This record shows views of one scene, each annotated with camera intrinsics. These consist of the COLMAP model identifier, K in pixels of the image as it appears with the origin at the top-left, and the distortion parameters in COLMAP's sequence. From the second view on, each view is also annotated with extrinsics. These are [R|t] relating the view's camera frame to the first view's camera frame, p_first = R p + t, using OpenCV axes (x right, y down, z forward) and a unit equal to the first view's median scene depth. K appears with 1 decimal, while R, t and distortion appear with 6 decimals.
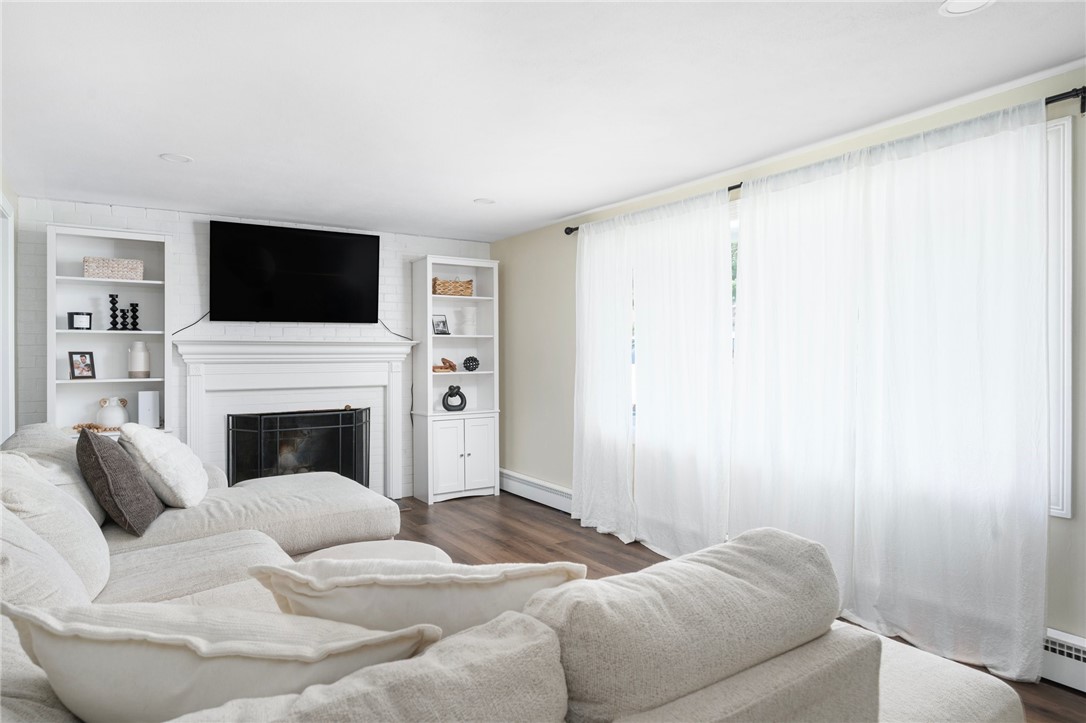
lens RADIAL K [[646.7, 0, 547.7], [0, 646.7, 354.9], [0, 0, 1]] dist [-0.003958, -0.001004]
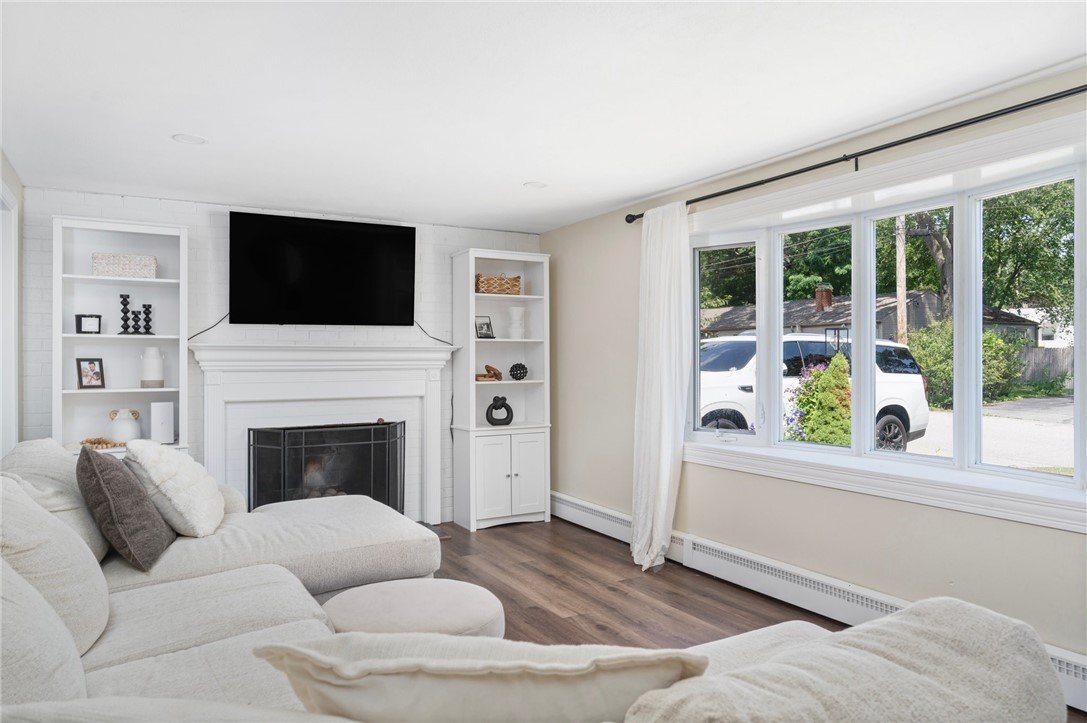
lens RADIAL K [[712.6, 0, 554.7], [0, 712.6, 355.0], [0, 0, 1]] dist [-0.009102, -0.002927]
pose [[0.998264, -0.001054, -0.058888, -0.016471], [0.000560, 0.999965, -0.008402, -0.000796], [0.058895, 0.008355, 0.998229, 0.048490]]
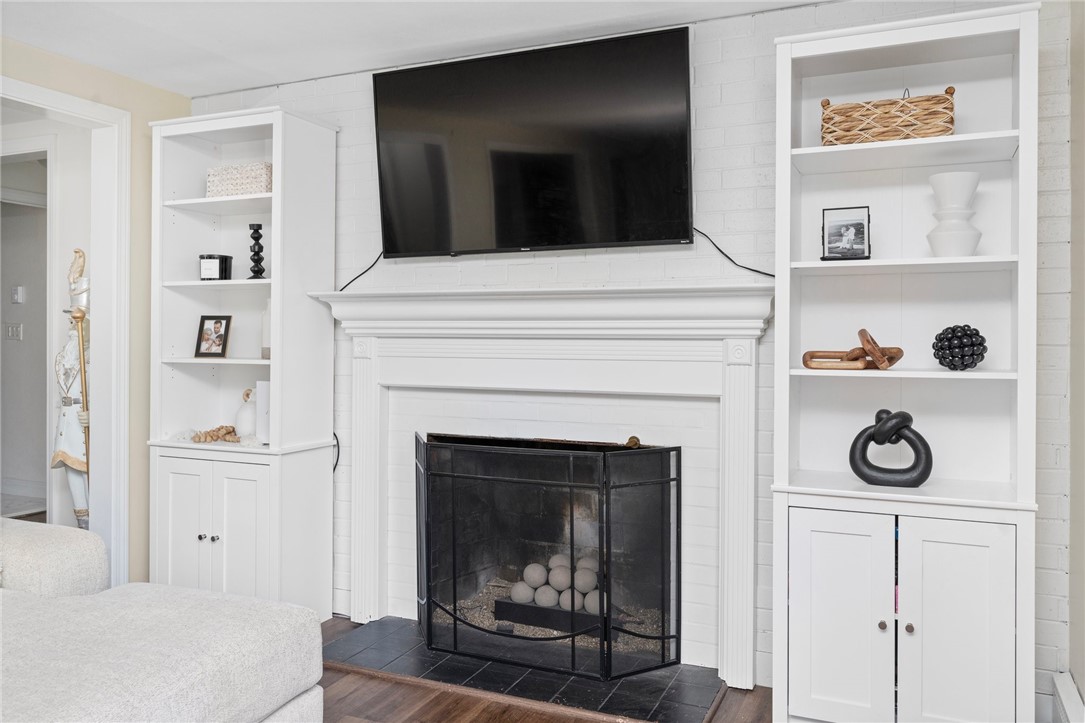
lens RADIAL K [[865.3, 0, 550.5], [0, 865.3, 334.4], [0, 0, 1]] dist [0.009136, -0.002223]
pose [[0.526963, 0.003663, -0.849881, 0.196894], [-0.006162, 0.999981, 0.000489, 0.011412], [0.849866, 0.004979, 0.526975, 0.811555]]
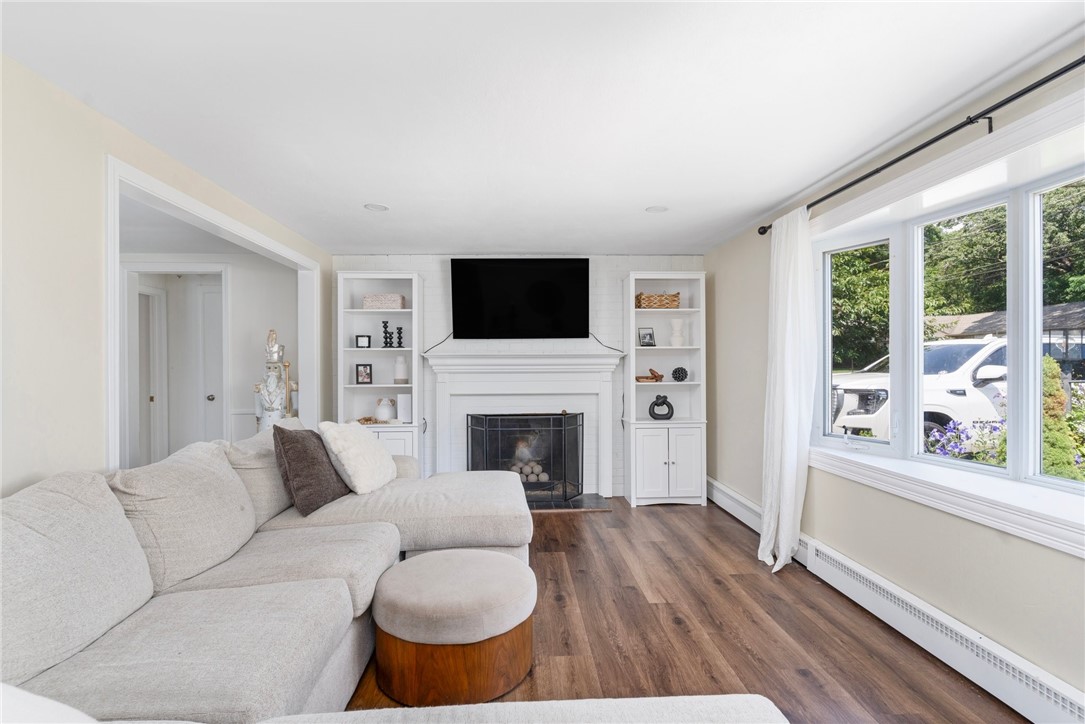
lens RADIAL K [[522.1, 0, 547.8], [0, 522.1, 363.3], [0, 0, 1]] dist [-0.002804, 0.002623]
pose [[0.859835, -0.002900, -0.510563, 0.170536], [0.002227, 0.999996, -0.001929, -0.003489], [0.510566, 0.000522, 0.859838, 0.245861]]
